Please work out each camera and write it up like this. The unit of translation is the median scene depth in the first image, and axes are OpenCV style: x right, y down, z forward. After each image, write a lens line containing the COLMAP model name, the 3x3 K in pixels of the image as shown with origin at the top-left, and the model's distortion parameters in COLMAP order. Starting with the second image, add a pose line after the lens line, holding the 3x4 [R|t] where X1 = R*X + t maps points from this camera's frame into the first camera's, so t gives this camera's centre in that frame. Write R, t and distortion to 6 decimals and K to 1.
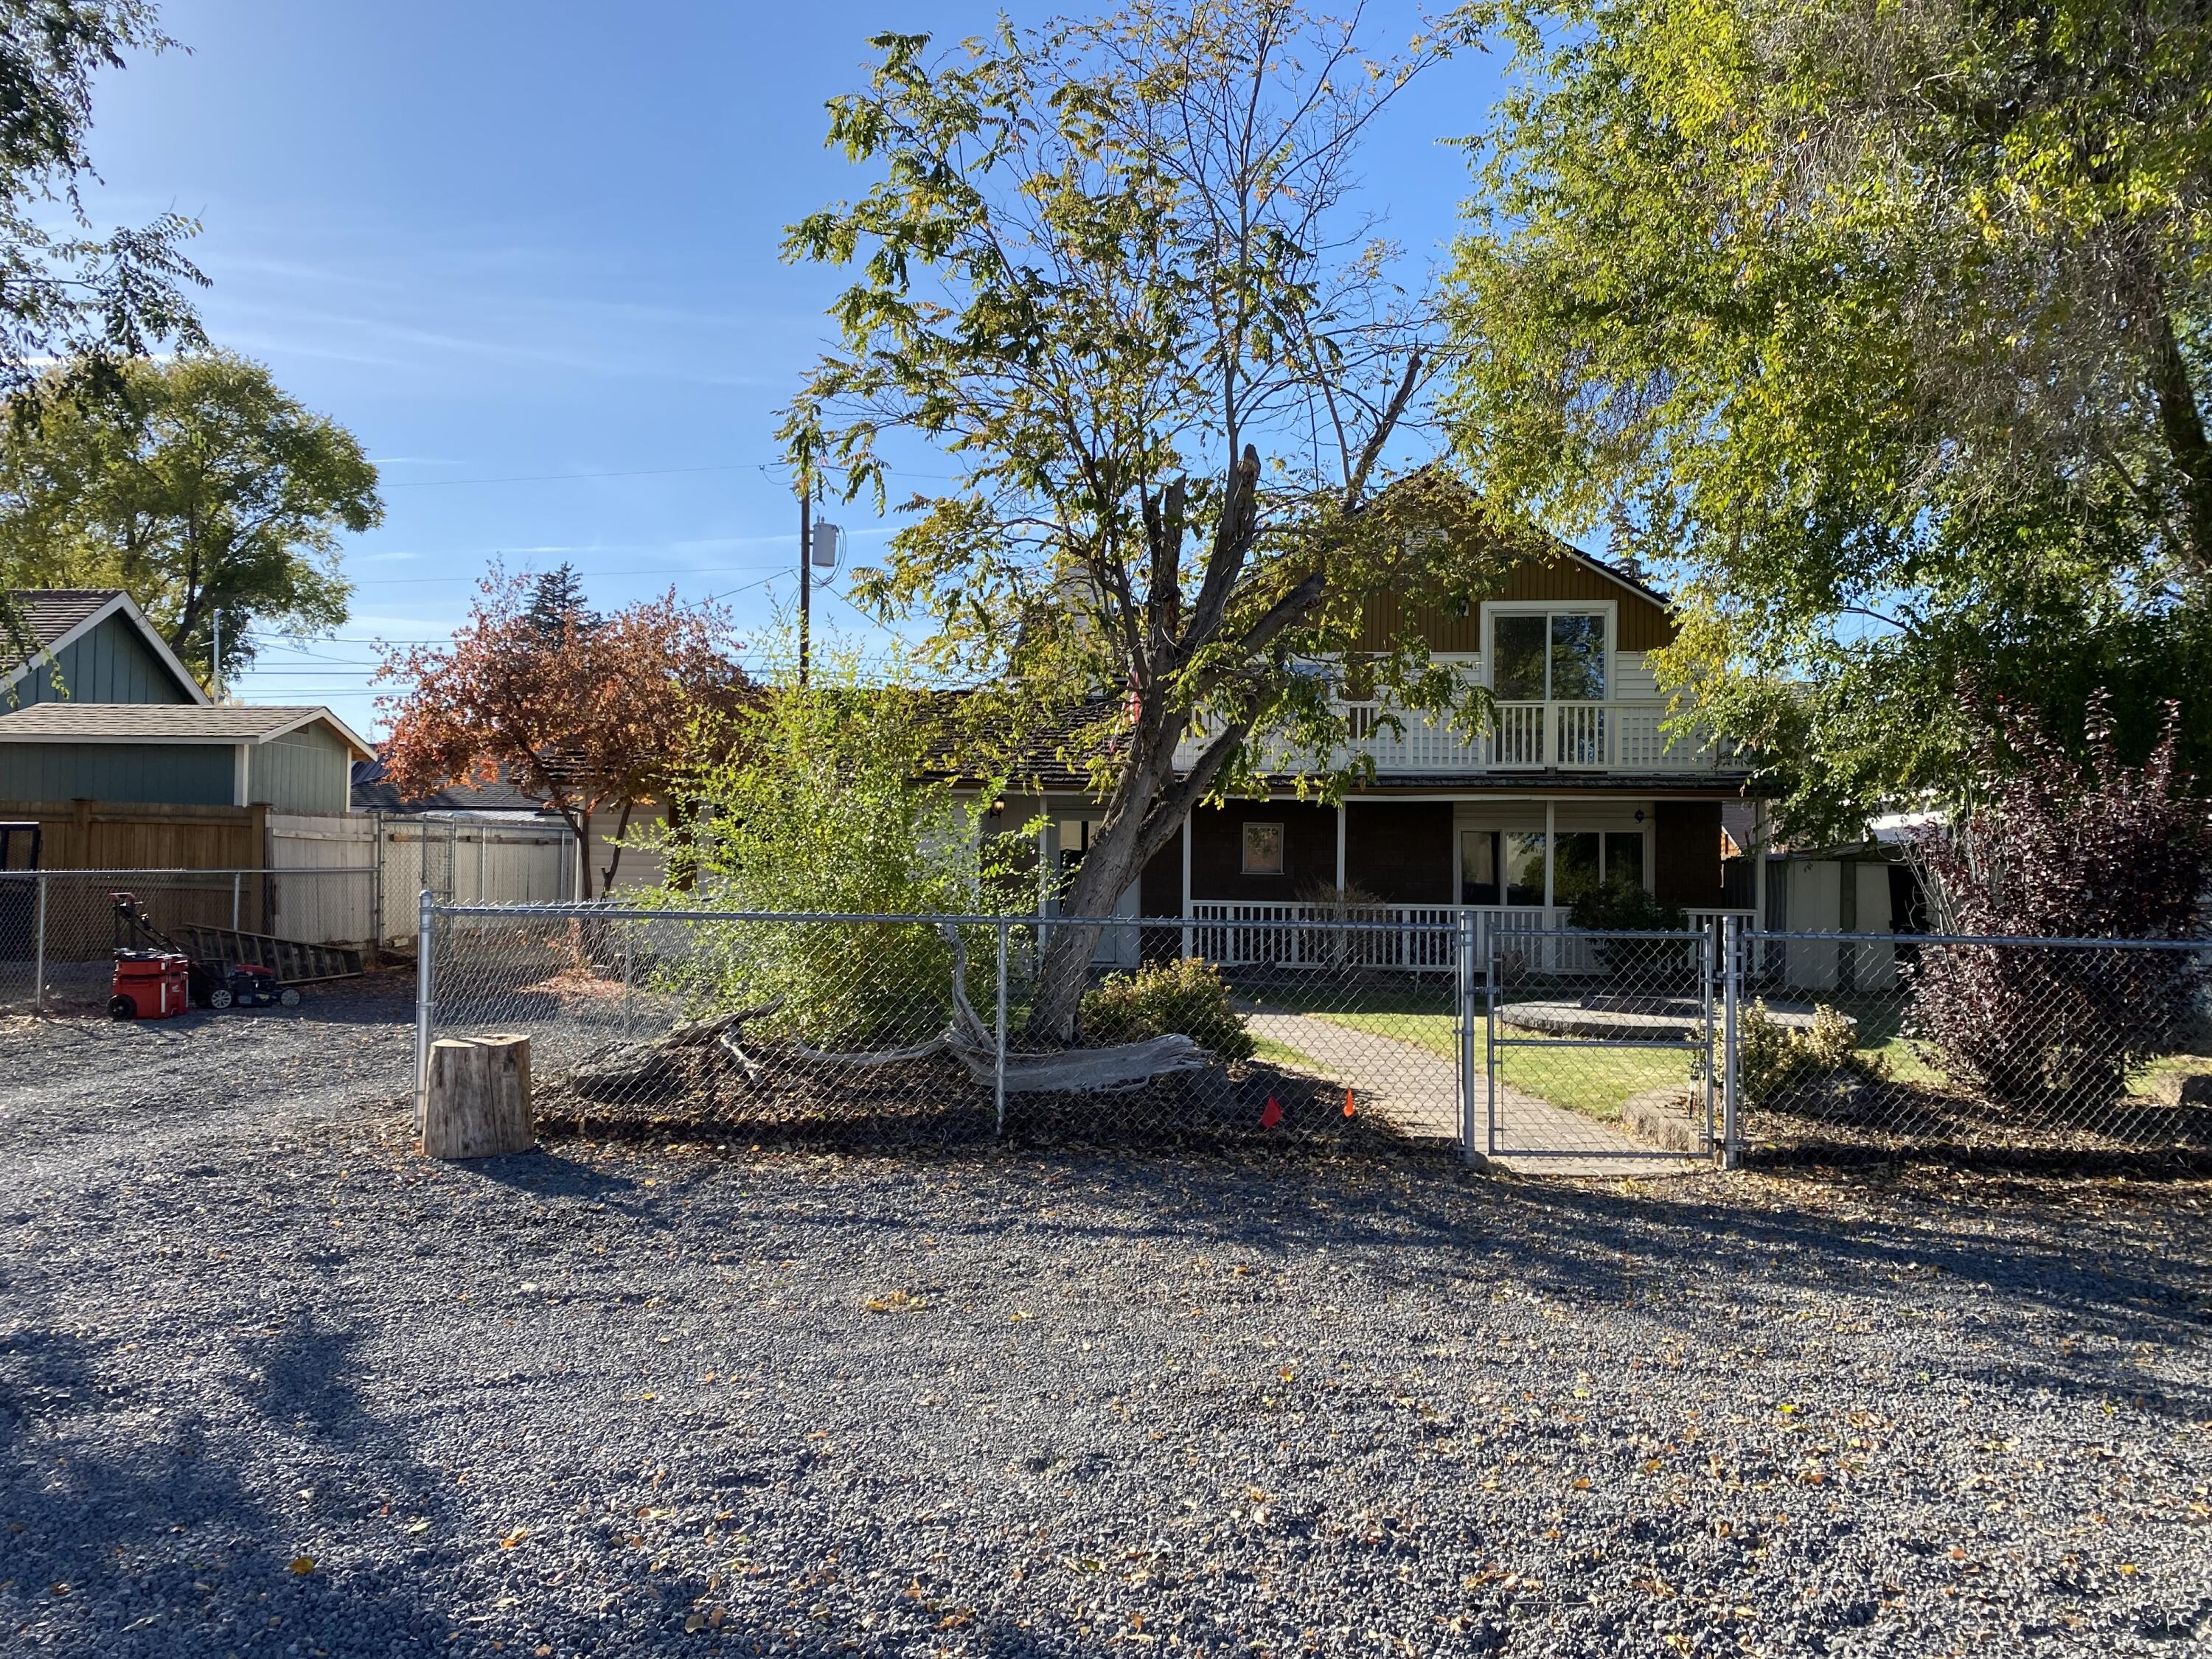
lens RADIAL K [[1699.9, 0, 1106.0], [0, 1699.9, 829.5], [0, 0, 1]] dist [0.009141, -0.003194]
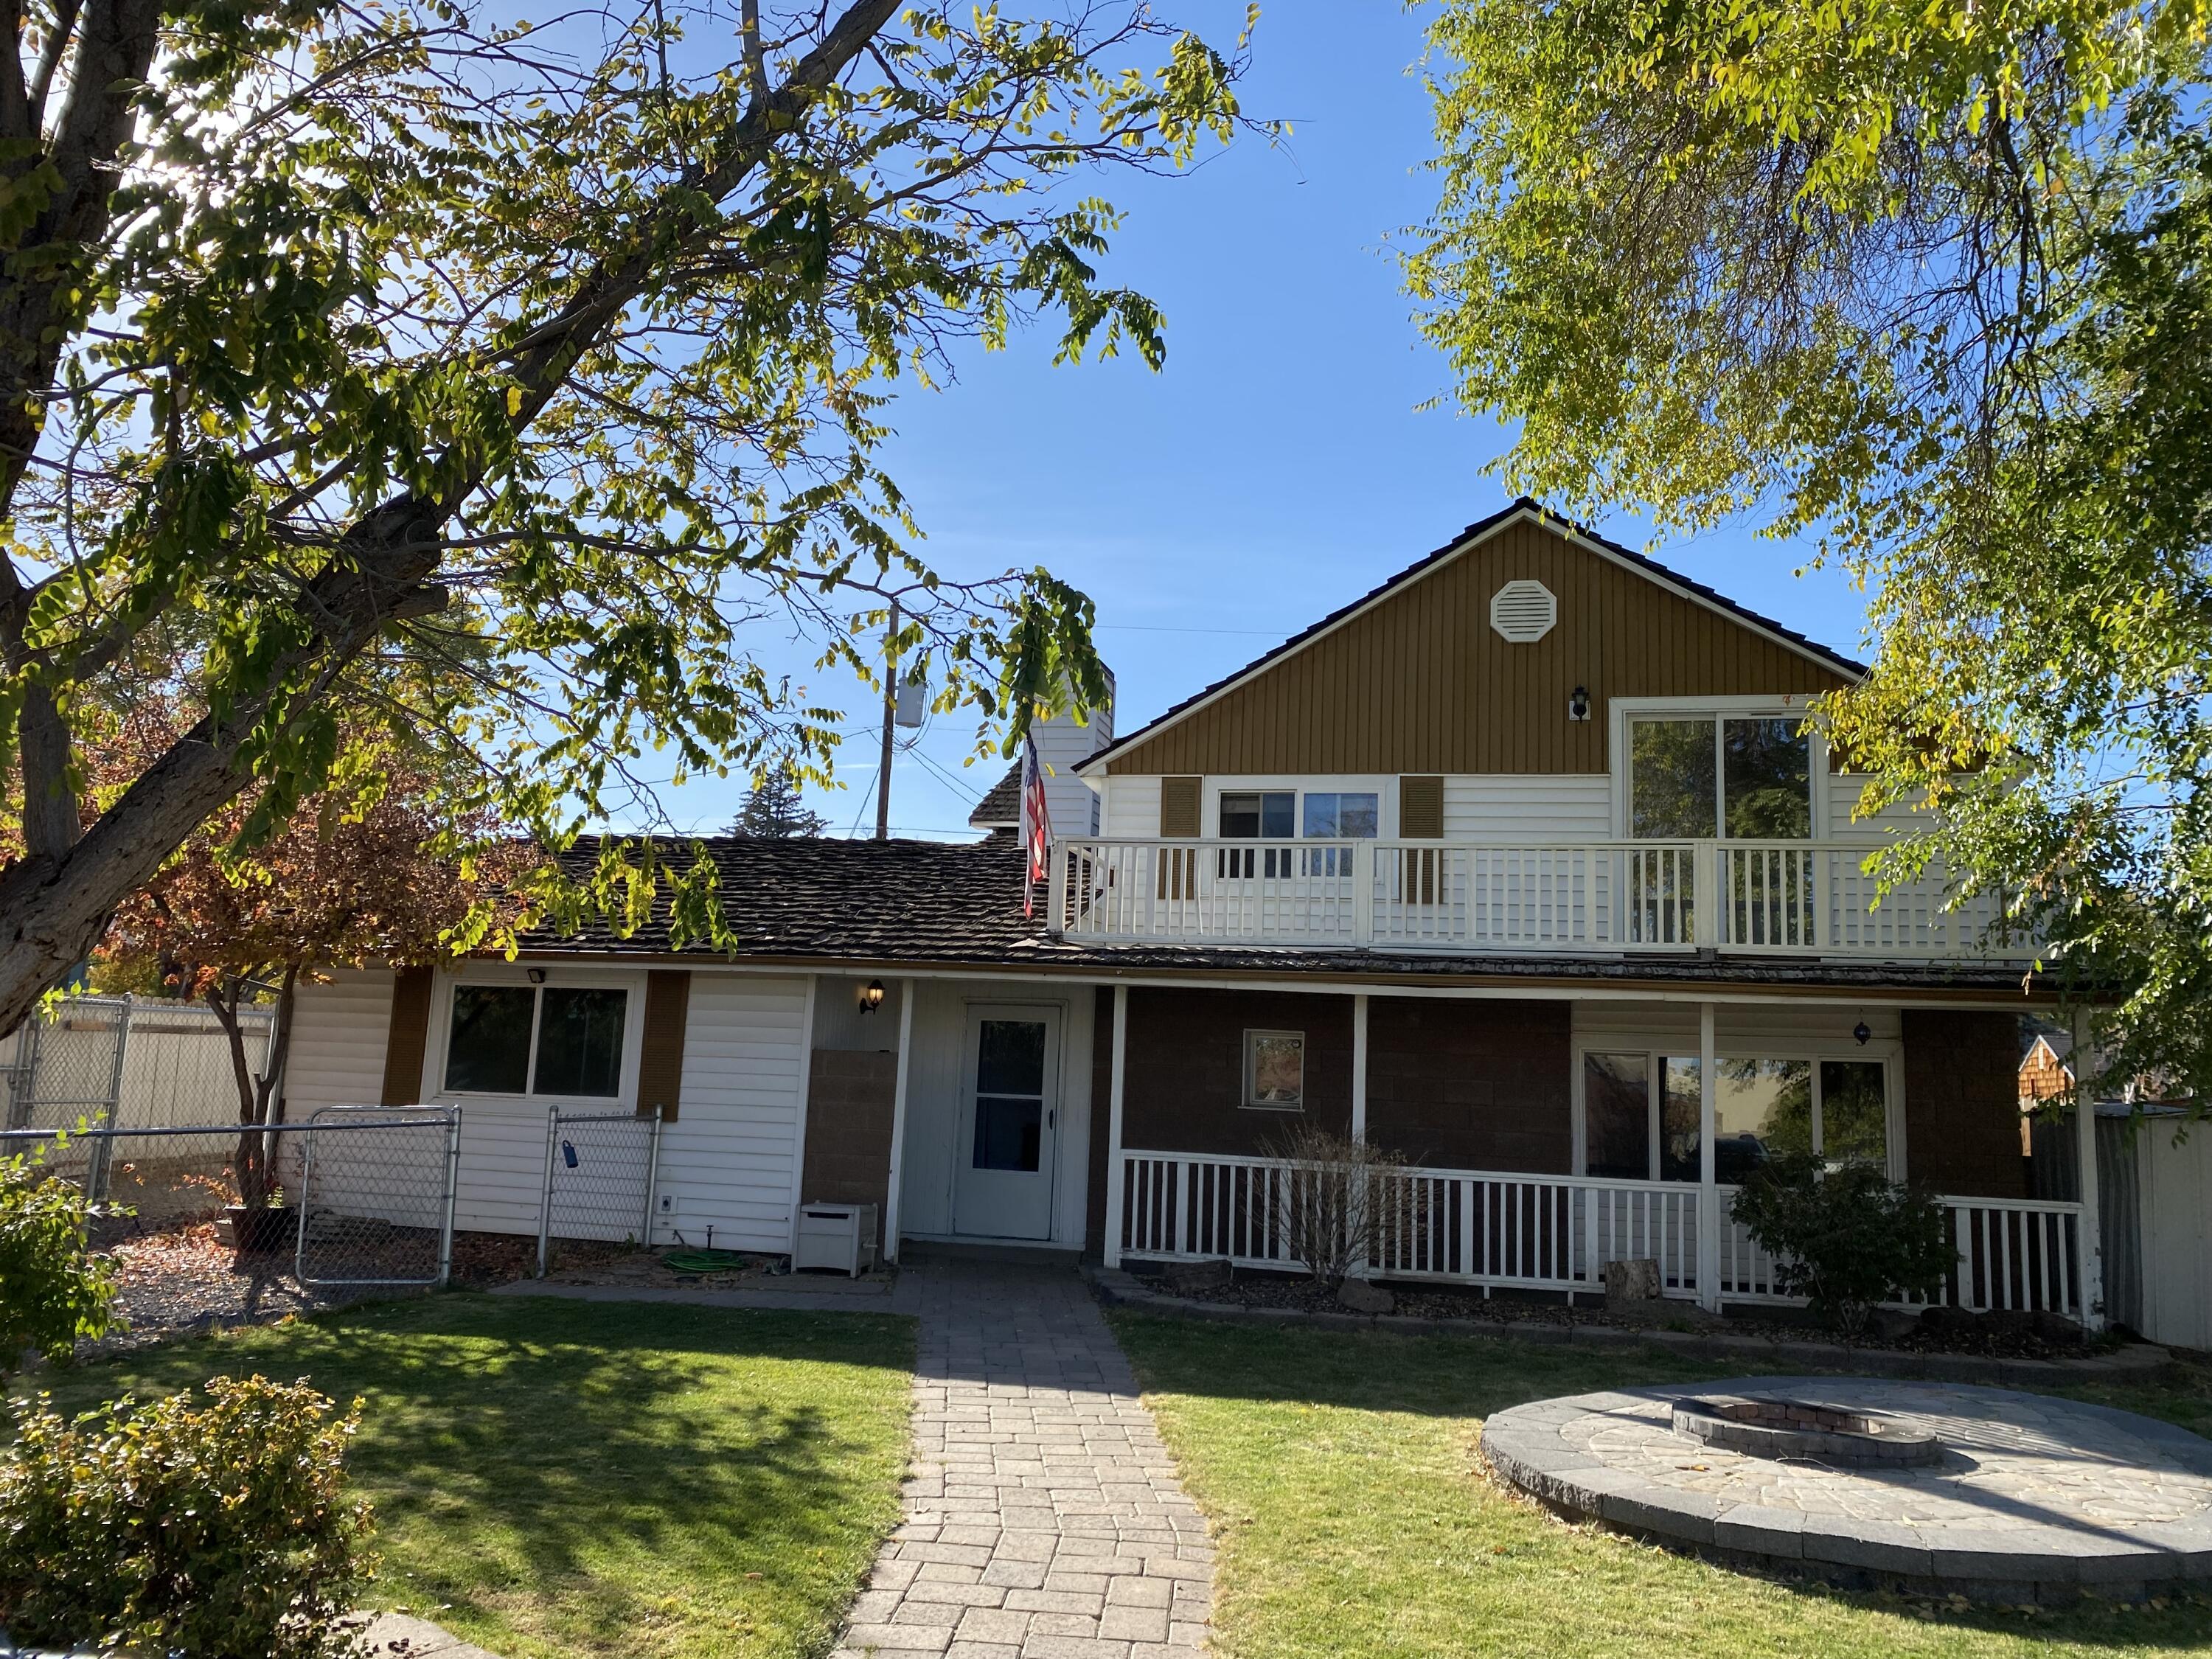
lens RADIAL K [[1699.9, 0, 1106.0], [0, 1699.9, 829.5], [0, 0, 1]] dist [0.009141, -0.003194]
pose [[0.981871, 0.006434, -0.189439, 0.163638], [-0.031489, 0.991073, -0.129551, 0.005646], [0.186914, 0.133168, 0.973308, 0.364578]]
